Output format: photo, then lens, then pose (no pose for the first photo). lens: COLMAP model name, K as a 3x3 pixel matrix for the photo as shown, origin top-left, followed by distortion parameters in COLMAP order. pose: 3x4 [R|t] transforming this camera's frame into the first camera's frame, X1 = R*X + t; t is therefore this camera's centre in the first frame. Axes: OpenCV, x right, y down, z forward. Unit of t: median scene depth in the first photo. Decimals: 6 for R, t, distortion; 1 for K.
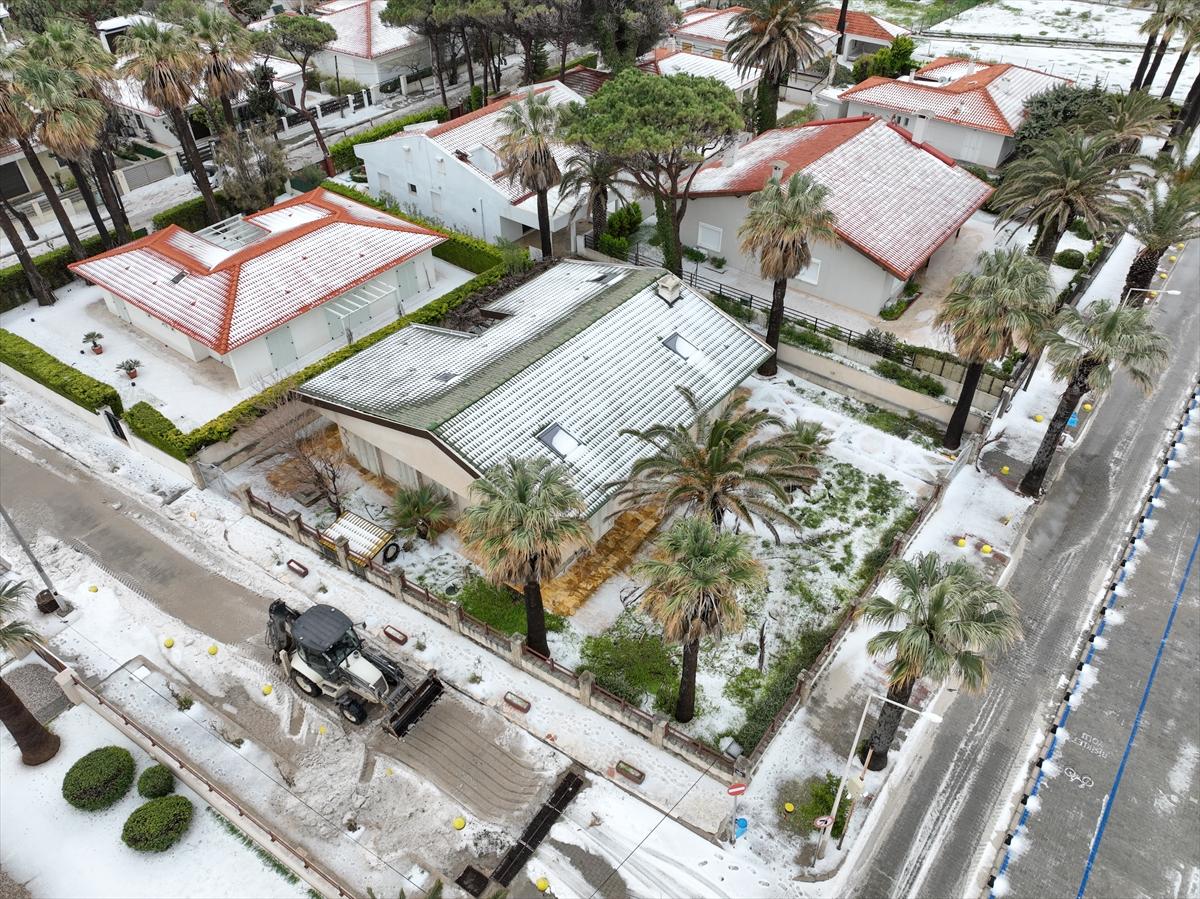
lens RADIAL K [[862.1, 0, 604.2], [0, 862.1, 450.4], [0, 0, 1]] dist [0.002704, 0.015613]
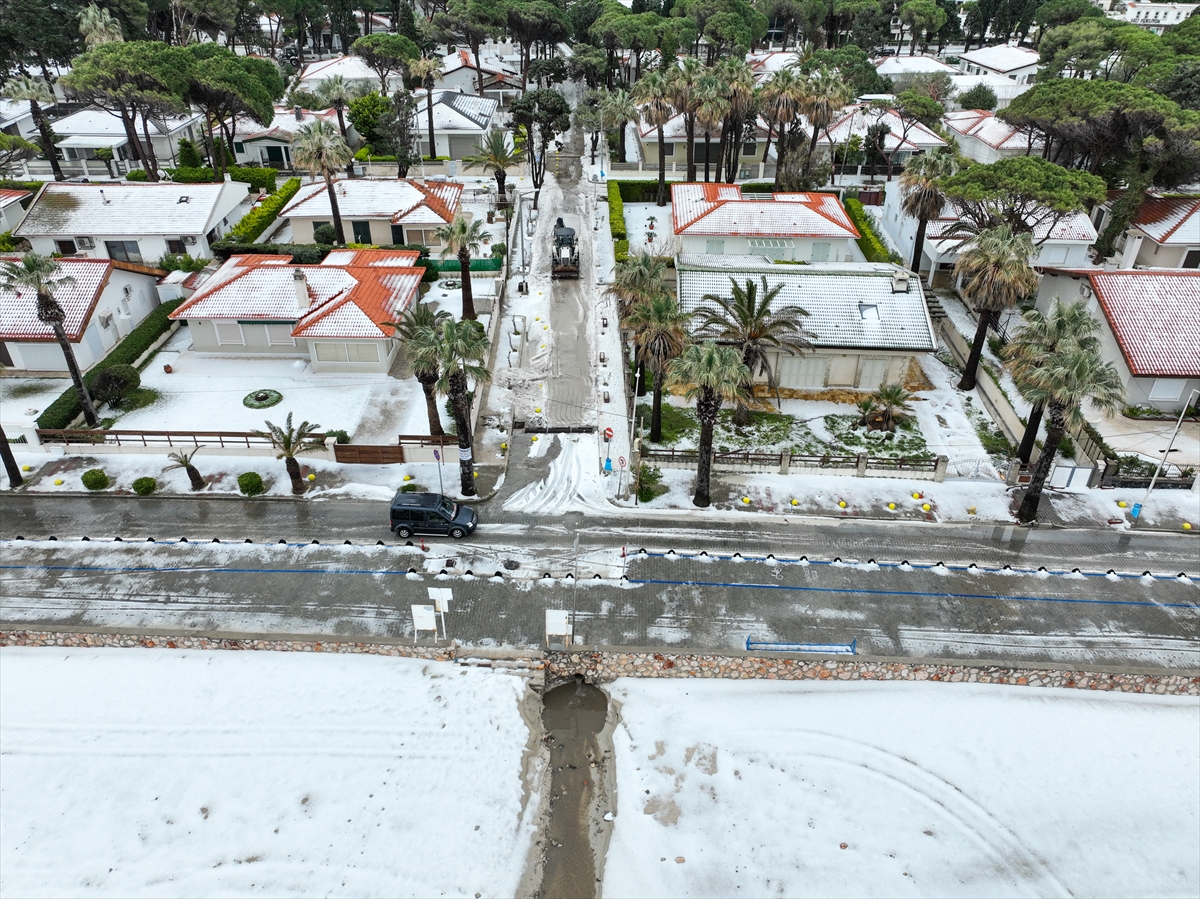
lens RADIAL K [[862.1, 0, 601.0], [0, 862.1, 450.1], [0, 0, 1]] dist [0.002704, 0.015613]
pose [[0.560619, 0.453554, -0.692816, 0.936158], [-0.539494, 0.834781, 0.109939, 0.150346], [0.628213, 0.312136, 0.712684, -0.204513]]
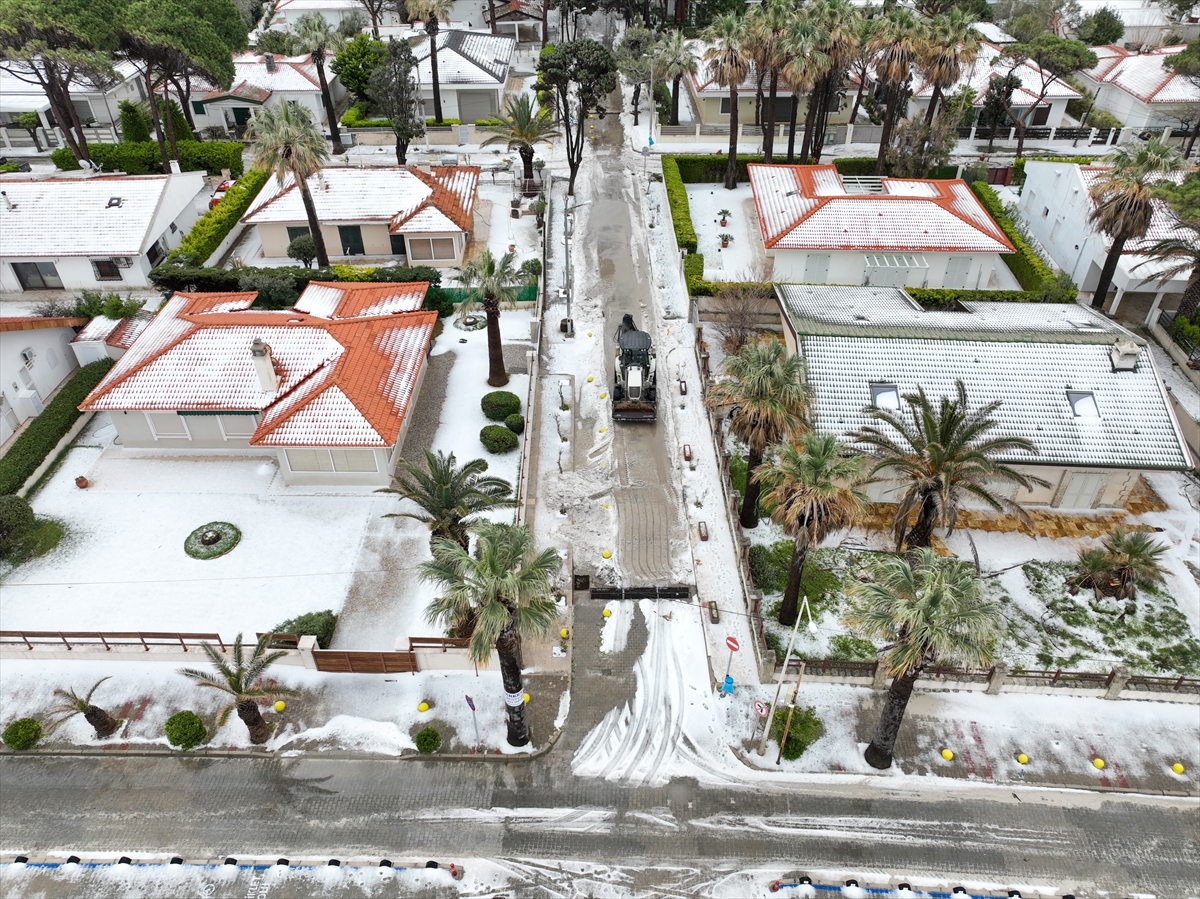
lens RADIAL K [[862.1, 0, 602.9], [0, 862.1, 447.7], [0, 0, 1]] dist [0.002704, 0.015613]
pose [[0.560633, 0.511350, -0.651316, 0.452302], [-0.532603, 0.824943, 0.189217, 0.023487], [0.634055, 0.240812, 0.734836, -0.041200]]
